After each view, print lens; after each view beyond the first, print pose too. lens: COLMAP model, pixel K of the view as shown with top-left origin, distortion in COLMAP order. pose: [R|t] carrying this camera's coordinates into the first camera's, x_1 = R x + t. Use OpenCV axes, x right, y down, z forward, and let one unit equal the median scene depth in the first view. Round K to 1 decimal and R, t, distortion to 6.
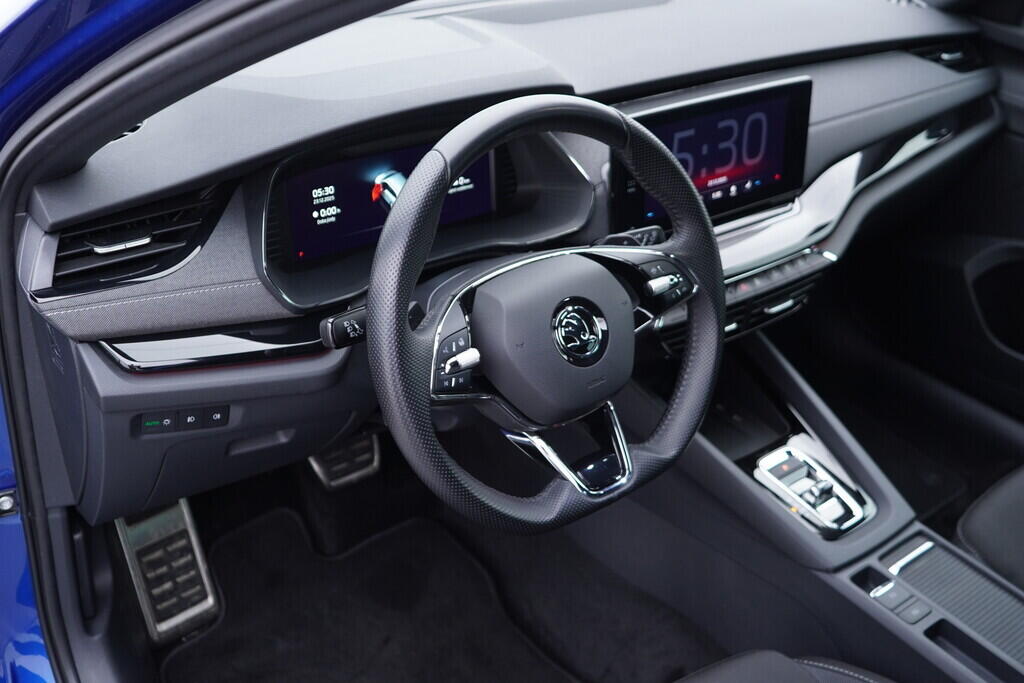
lens RADIAL K [[1053.2, 0, 513.4], [0, 1053.2, 344.4], [0, 0, 1]] dist [0.000717, 0.000000]
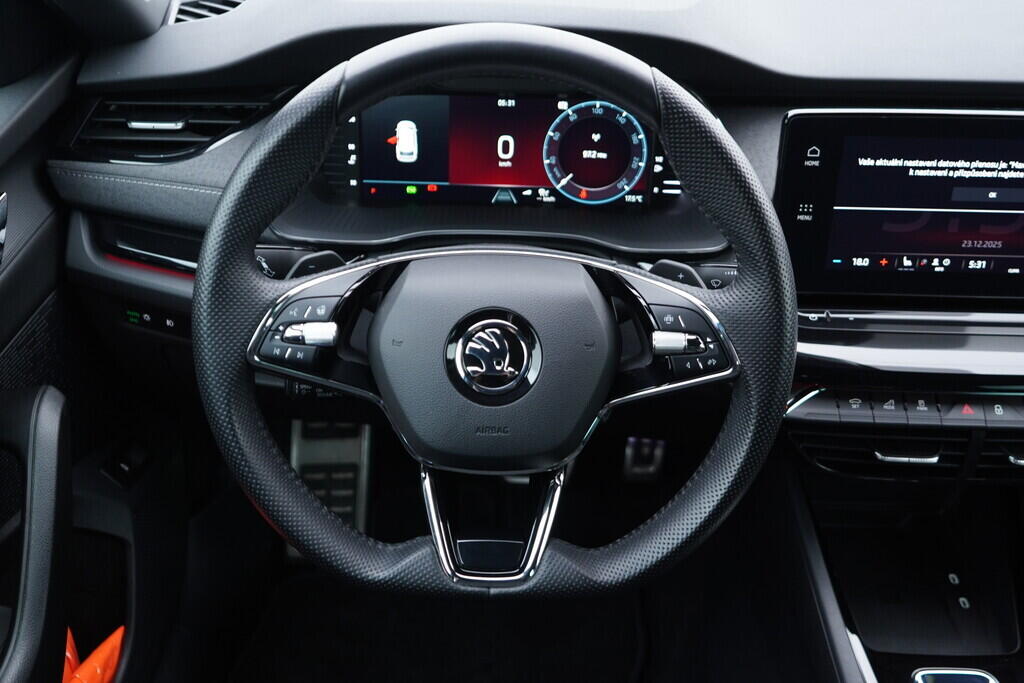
lens RADIAL K [[1053.2, 0, 513.9], [0, 1053.2, 345.6], [0, 0, 1]] dist [0.000717, 0.000000]
pose [[0.780308, 0.298953, -0.549314, 0.386643], [-0.302947, 0.949102, 0.086190, -0.070842], [0.547122, 0.099158, 0.831159, 0.335427]]
